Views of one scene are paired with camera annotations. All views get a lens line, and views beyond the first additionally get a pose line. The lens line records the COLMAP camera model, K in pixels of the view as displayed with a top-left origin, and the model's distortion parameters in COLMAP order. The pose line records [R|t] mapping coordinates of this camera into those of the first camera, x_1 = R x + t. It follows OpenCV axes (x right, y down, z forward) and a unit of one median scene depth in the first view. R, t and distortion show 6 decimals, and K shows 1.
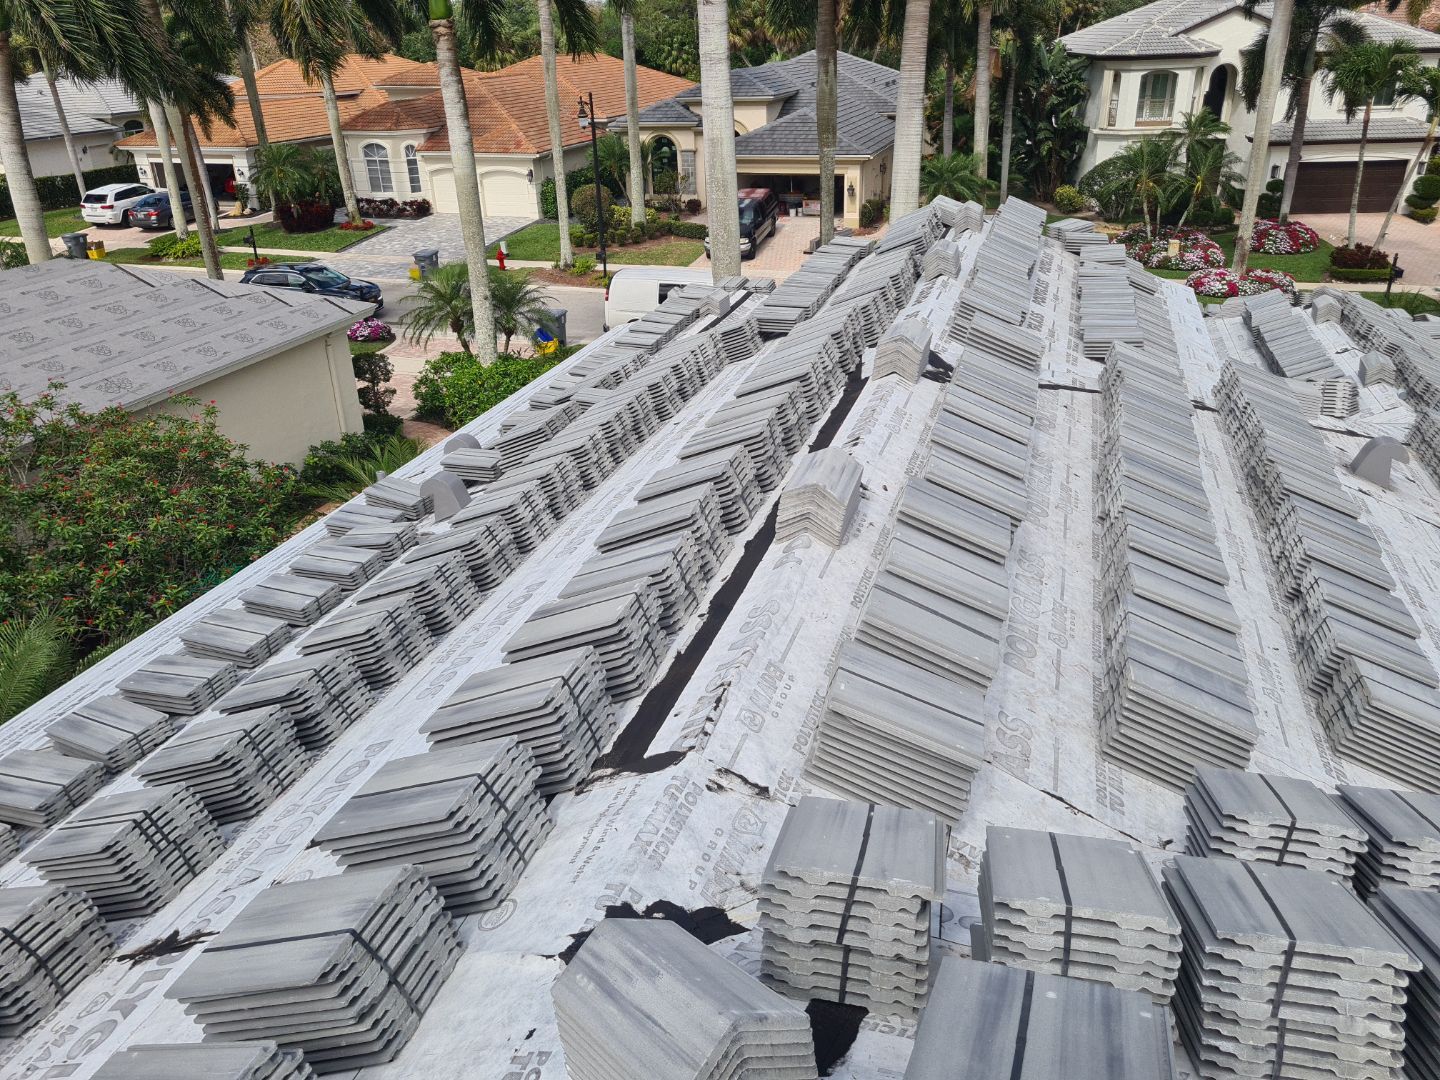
lens RADIAL K [[1054.5, 0, 750.3], [0, 1054.5, 531.9], [0, 0, 1]] dist [0.054921, -0.051734]
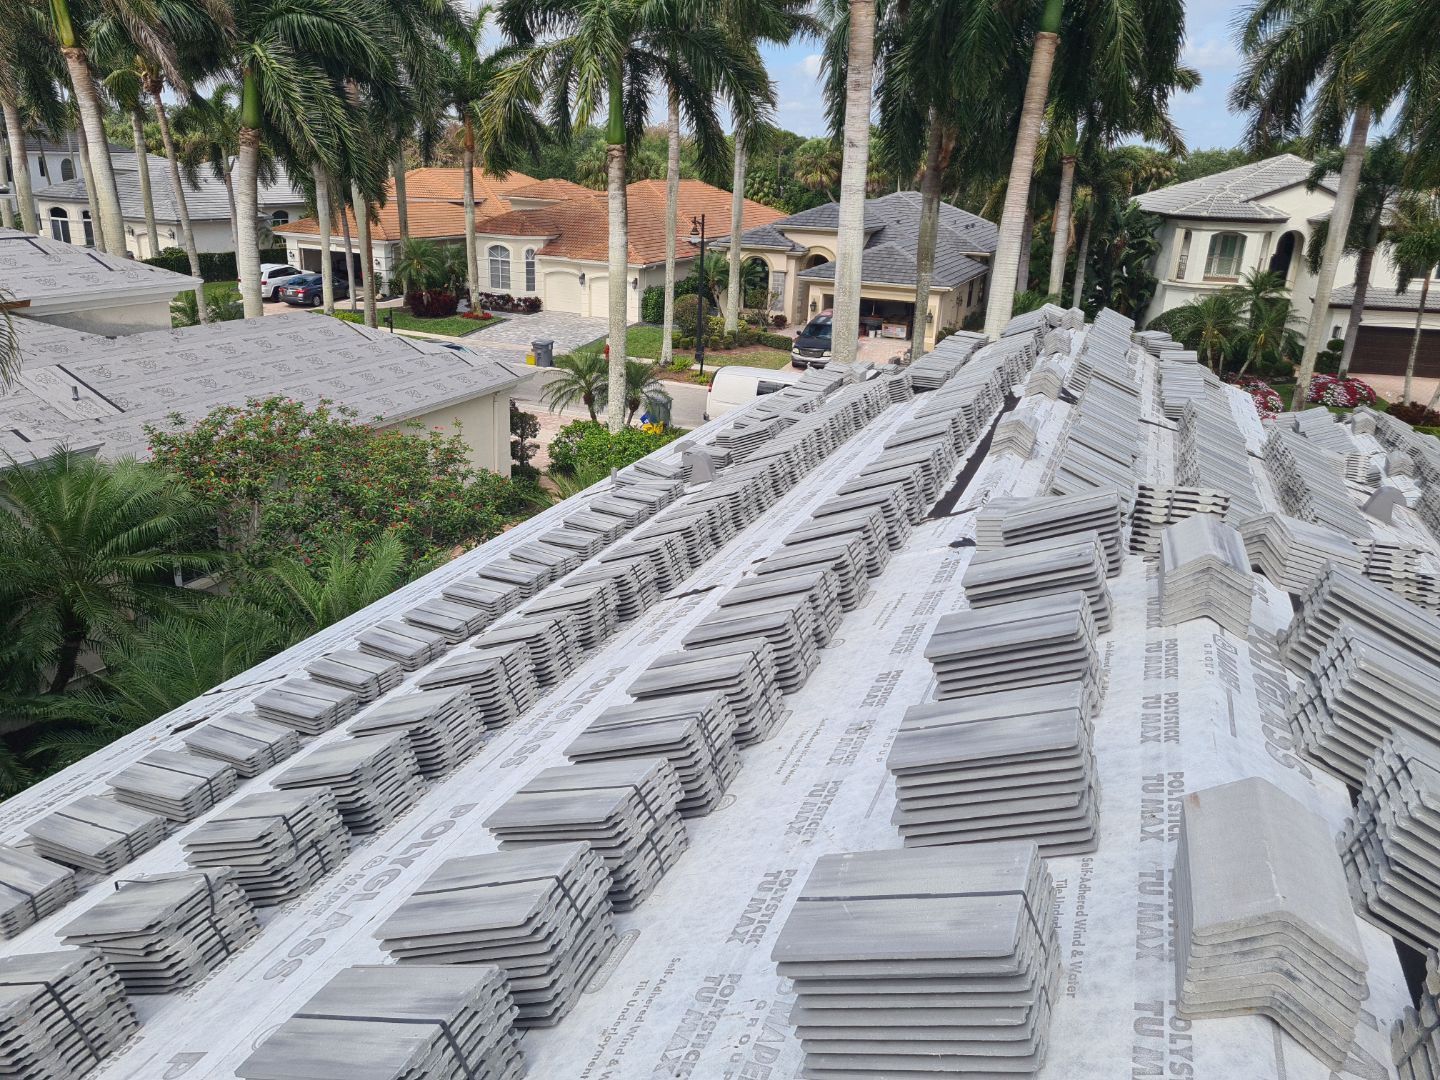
lens RADIAL K [[1045.5, 0, 722.8], [0, 1045.5, 544.2], [0, 0, 1]] dist [0.045111, -0.043251]
pose [[0.993431, 0.092051, -0.067980, -0.020329], [-0.098133, 0.990880, -0.092340, 0.025874], [0.058860, 0.098404, 0.993404, -0.051254]]
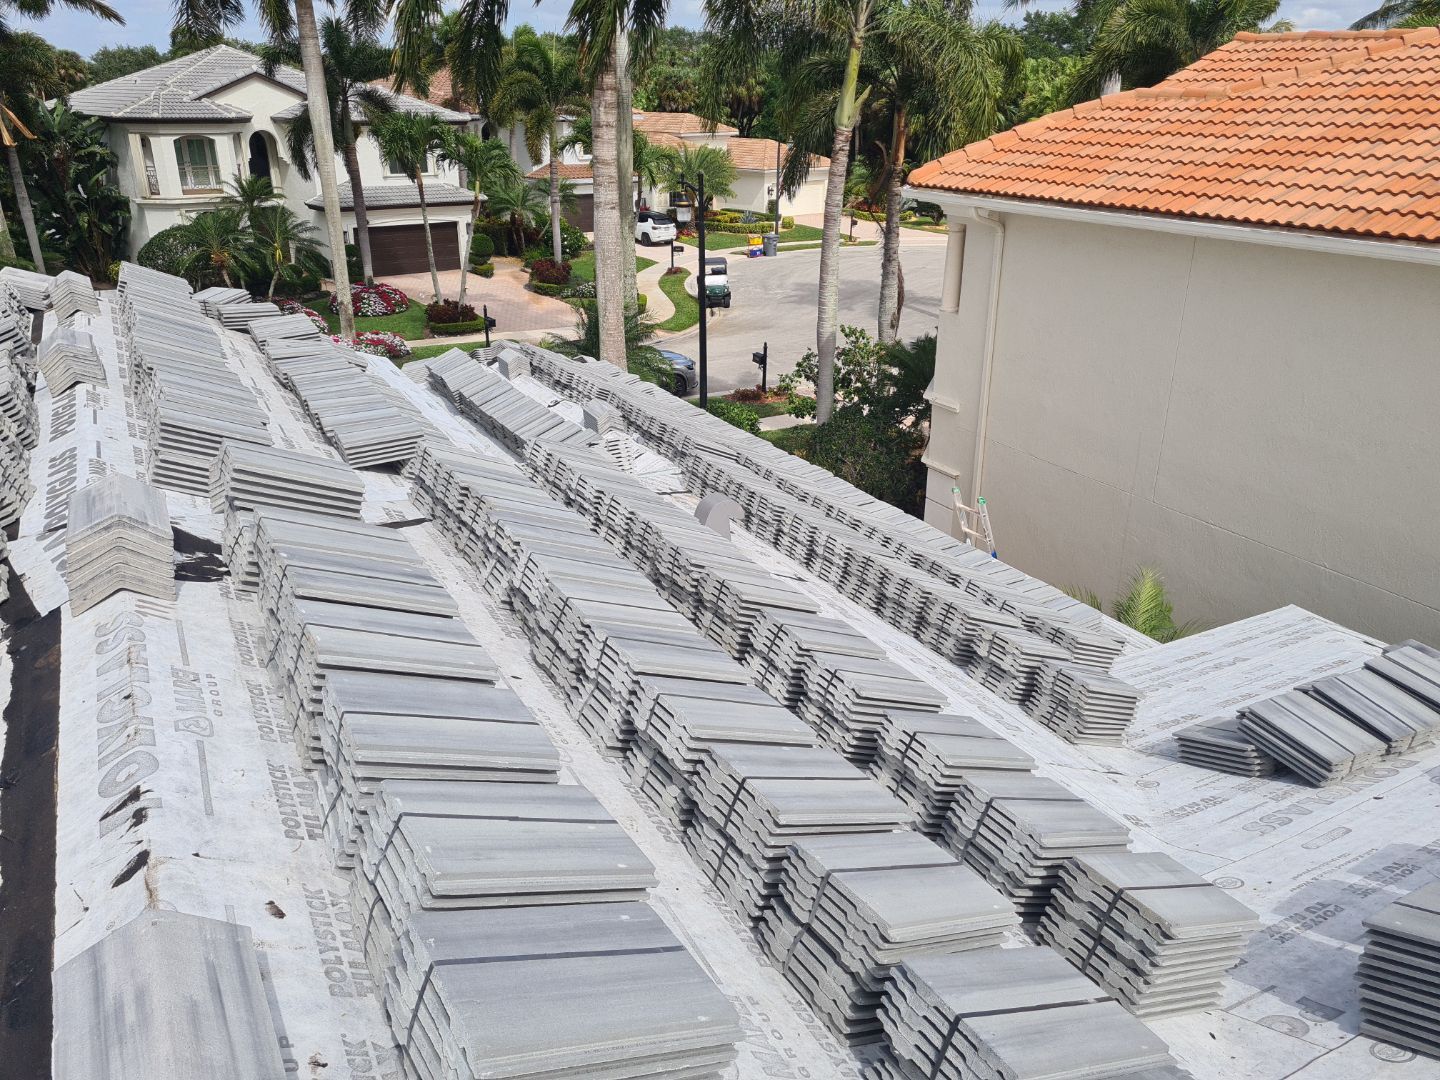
lens RADIAL K [[1065.6, 0, 720.0], [0, 1065.6, 540.0], [0, 0, 1]] dist [0.047138, -0.036632]
pose [[0.707354, -0.237492, 0.665769, 0.000530], [0.275462, 0.960022, 0.049789, -0.016164], [-0.650977, 0.148176, 0.744495, 0.058388]]
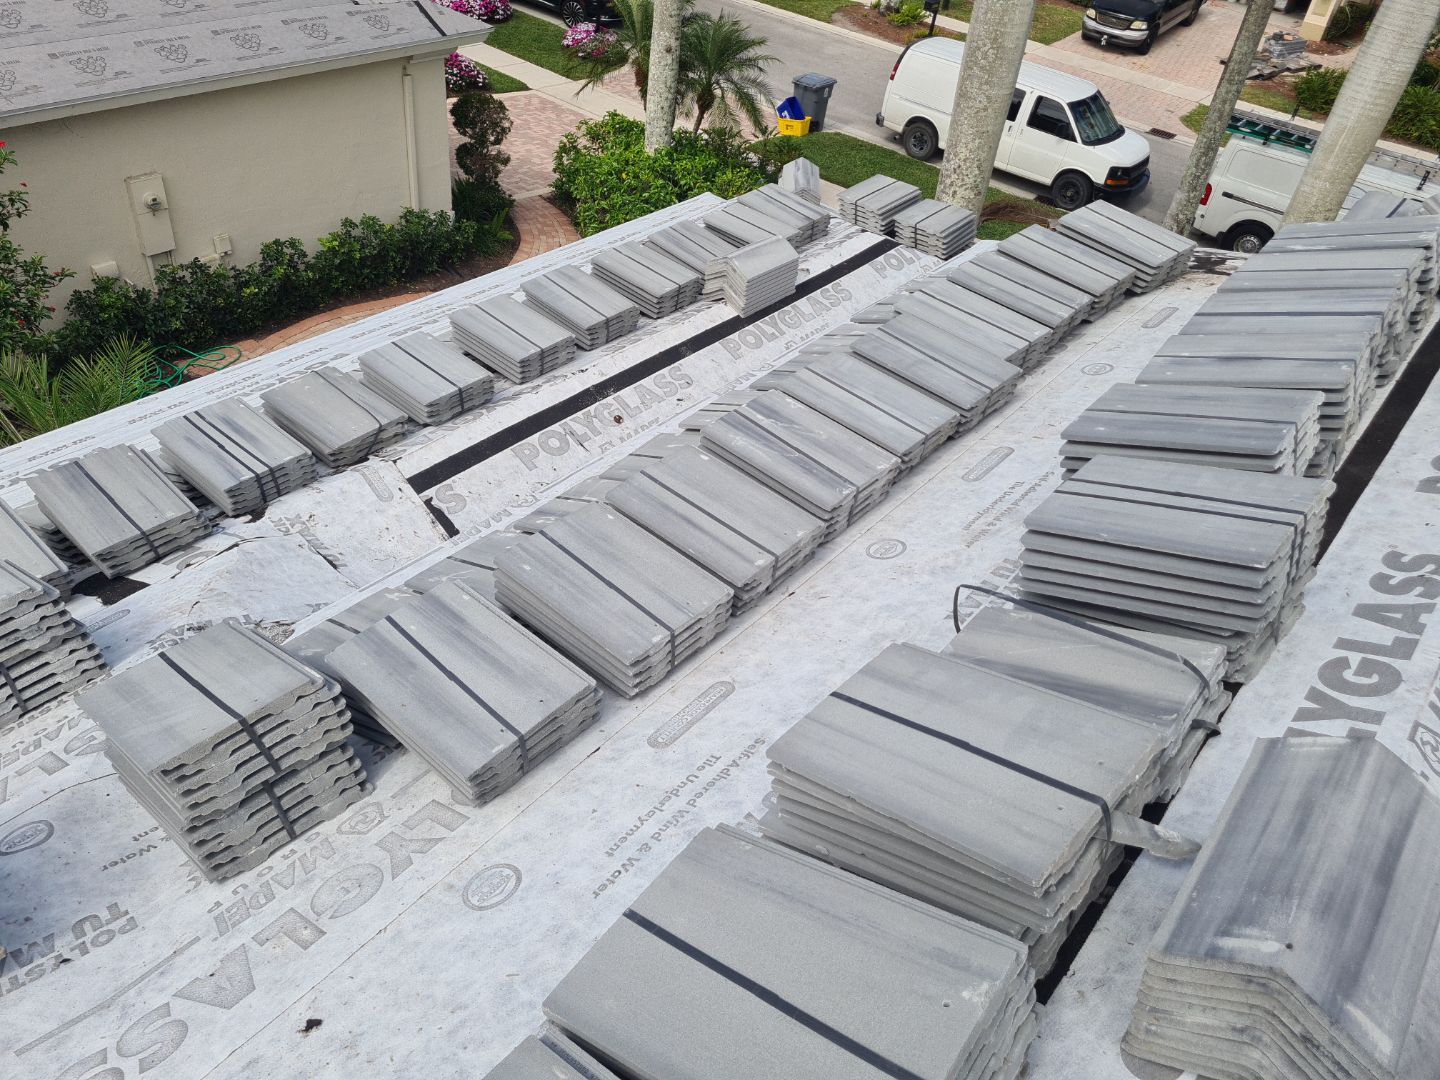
lens RADIAL K [[1065.6, 0, 720.0], [0, 1065.6, 540.0], [0, 0, 1]] dist [0.047138, -0.036632]
pose [[0.910073, 0.341688, -0.234555, 0.023611], [-0.279471, 0.923861, 0.261490, -0.061075], [0.306045, -0.172423, 0.936273, 0.160793]]
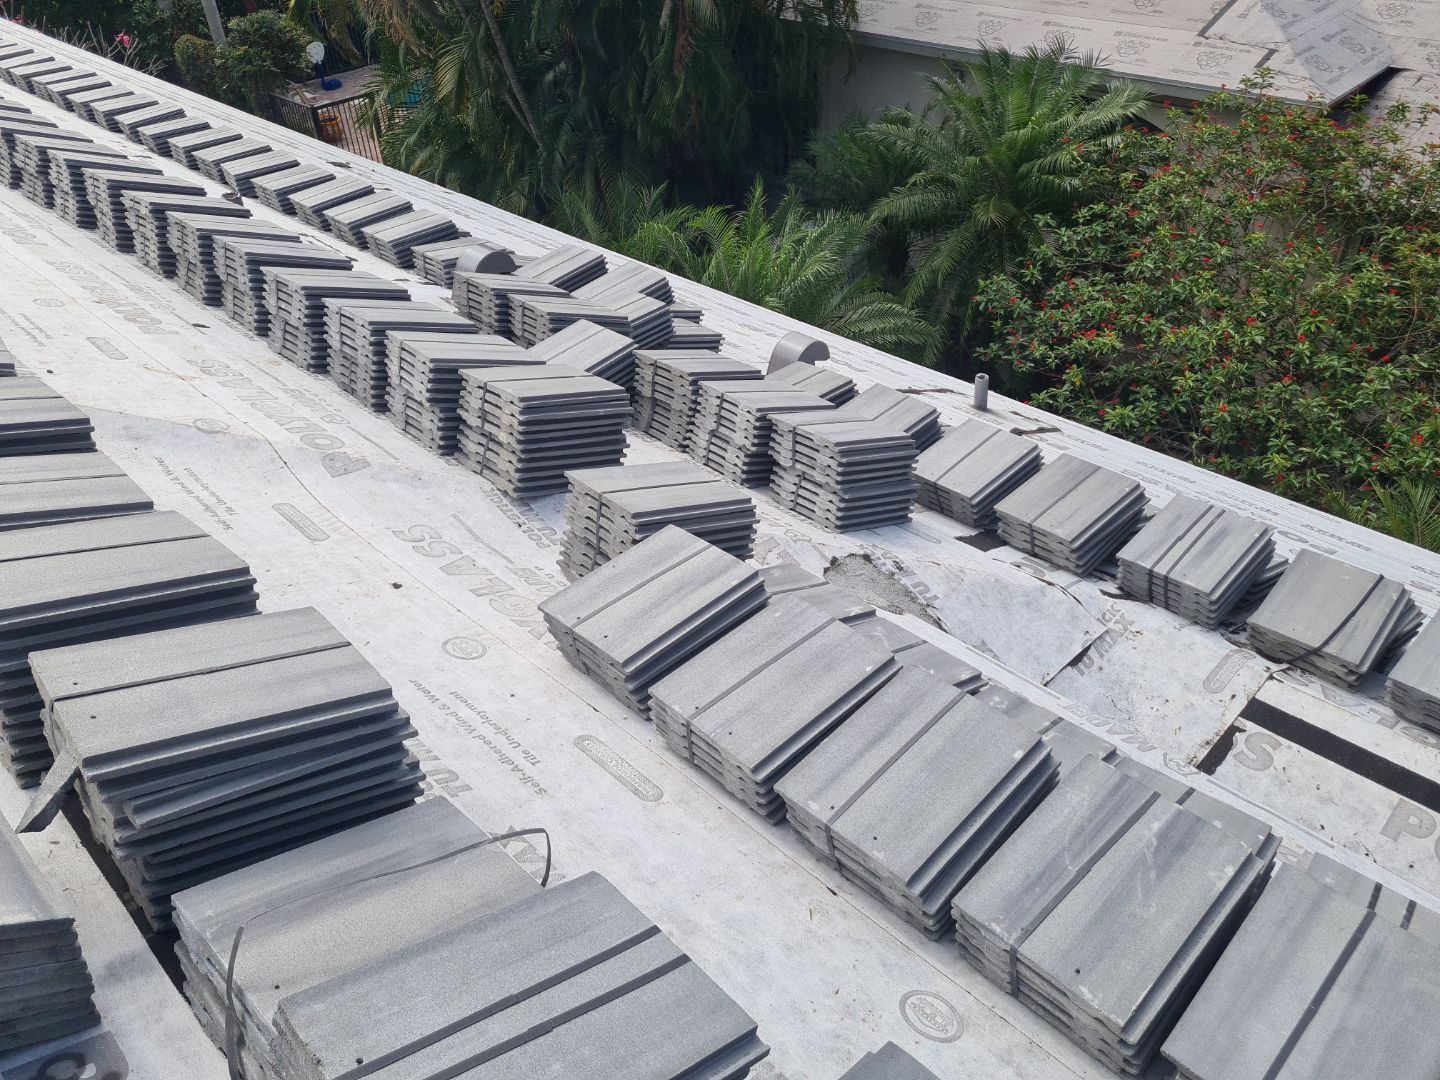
lens RADIAL K [[1065.8, 0, 673.8], [0, 1065.8, 505.8], [0, 0, 1]] dist [0.040801, -0.009403]
pose [[-0.483151, 0.556044, -0.676299, 0.037485], [-0.318051, 0.608206, 0.727275, -0.082109], [0.815726, 0.566481, -0.117005, 0.202416]]
